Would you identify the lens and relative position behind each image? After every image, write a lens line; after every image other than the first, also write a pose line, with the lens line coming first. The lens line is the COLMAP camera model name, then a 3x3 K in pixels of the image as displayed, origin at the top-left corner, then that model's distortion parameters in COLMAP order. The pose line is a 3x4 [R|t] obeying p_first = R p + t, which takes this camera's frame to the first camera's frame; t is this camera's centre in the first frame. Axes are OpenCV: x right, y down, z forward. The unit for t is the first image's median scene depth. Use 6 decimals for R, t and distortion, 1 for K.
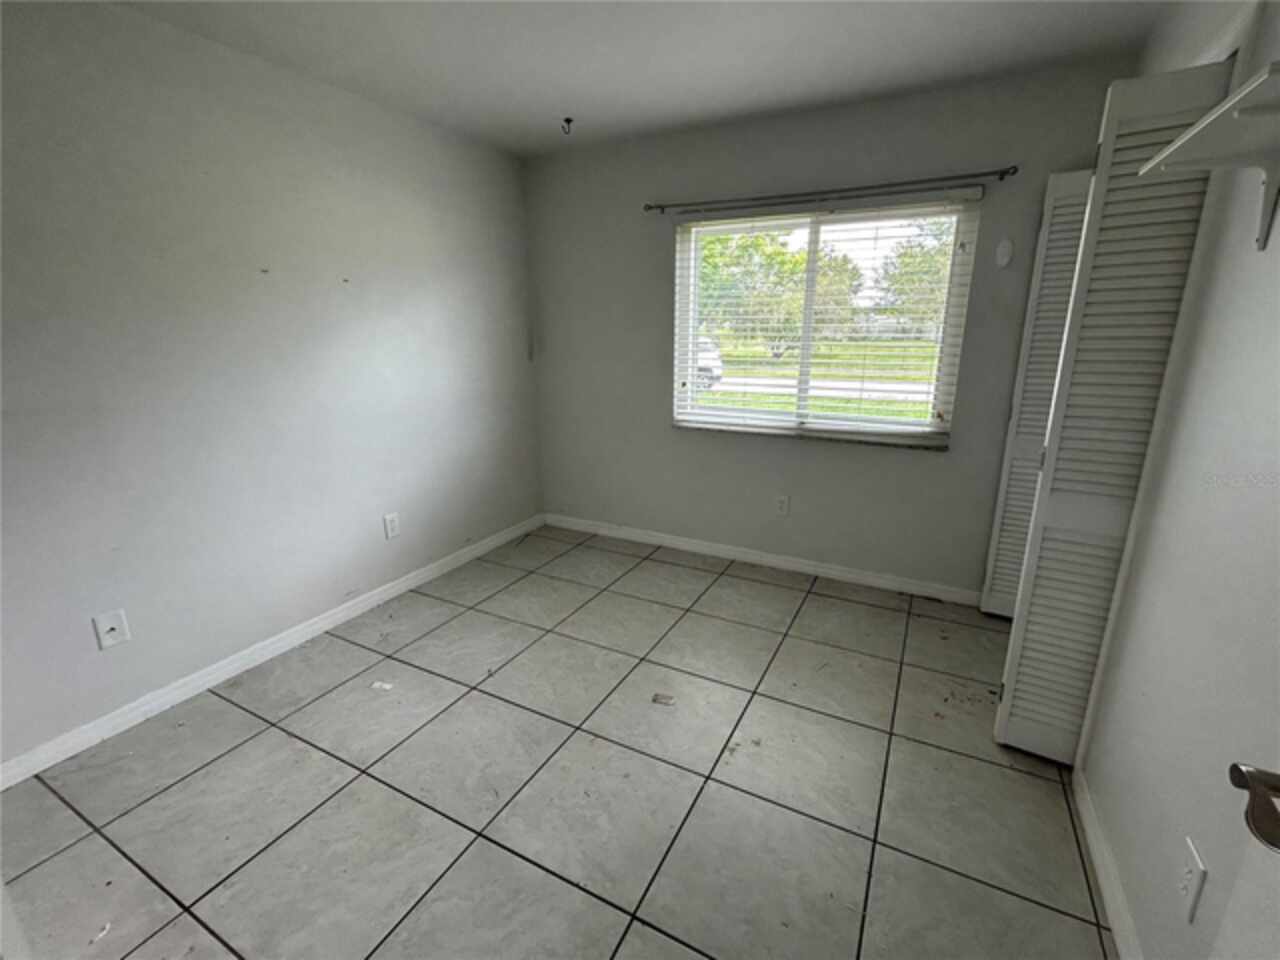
lens RADIAL K [[570.2, 0, 640.0], [0, 570.2, 480.0], [0, 0, 1]] dist [0.003001, 0.000748]
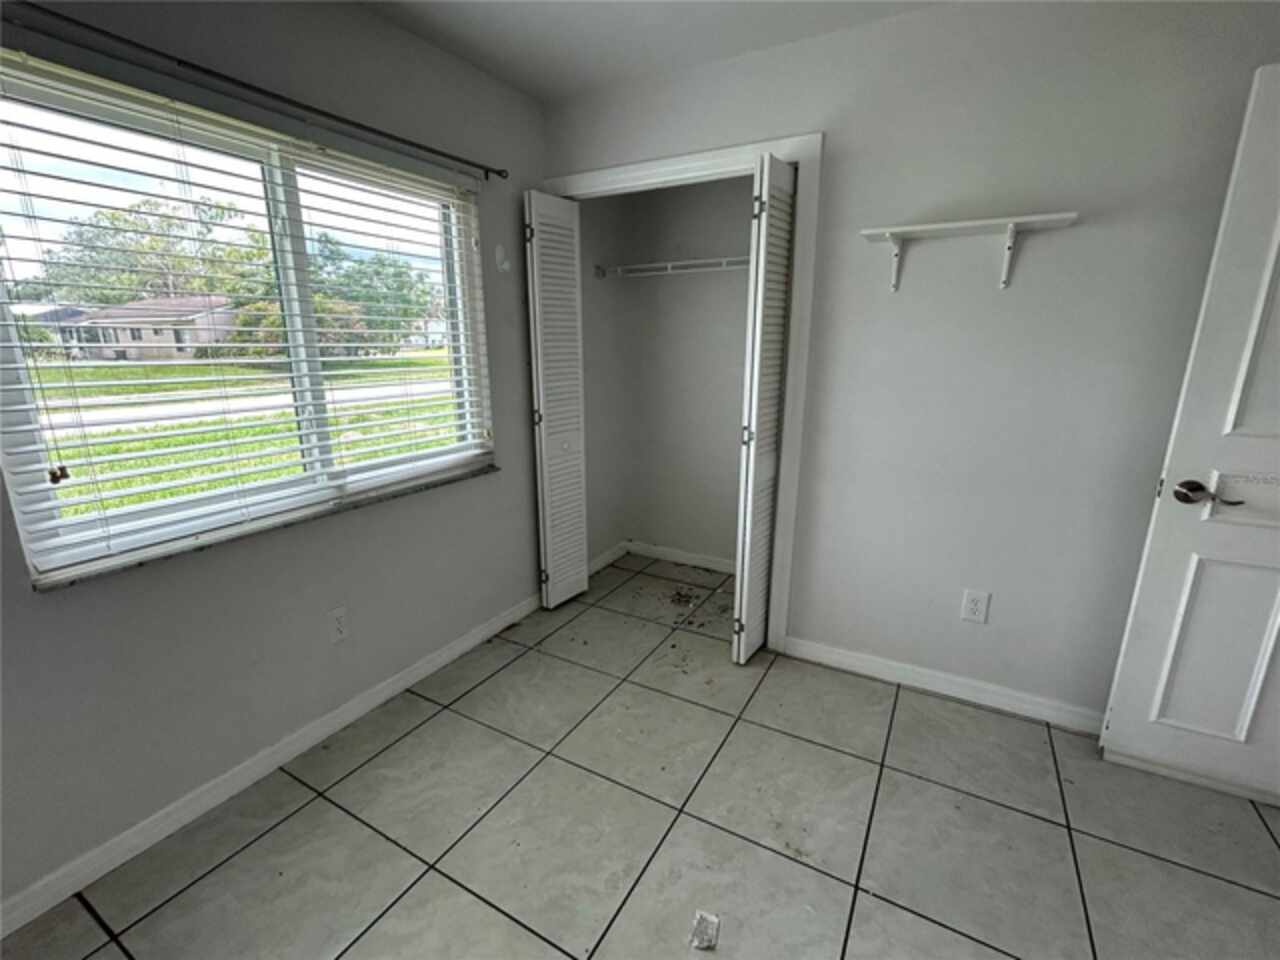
lens RADIAL K [[570.2, 0, 640.0], [0, 570.2, 480.0], [0, 0, 1]] dist [0.003001, 0.000748]
pose [[0.035503, -0.239402, 0.970271, -0.335566], [0.263950, 0.938654, 0.221943, -0.172032], [-0.963883, 0.248223, 0.096515, 0.674580]]
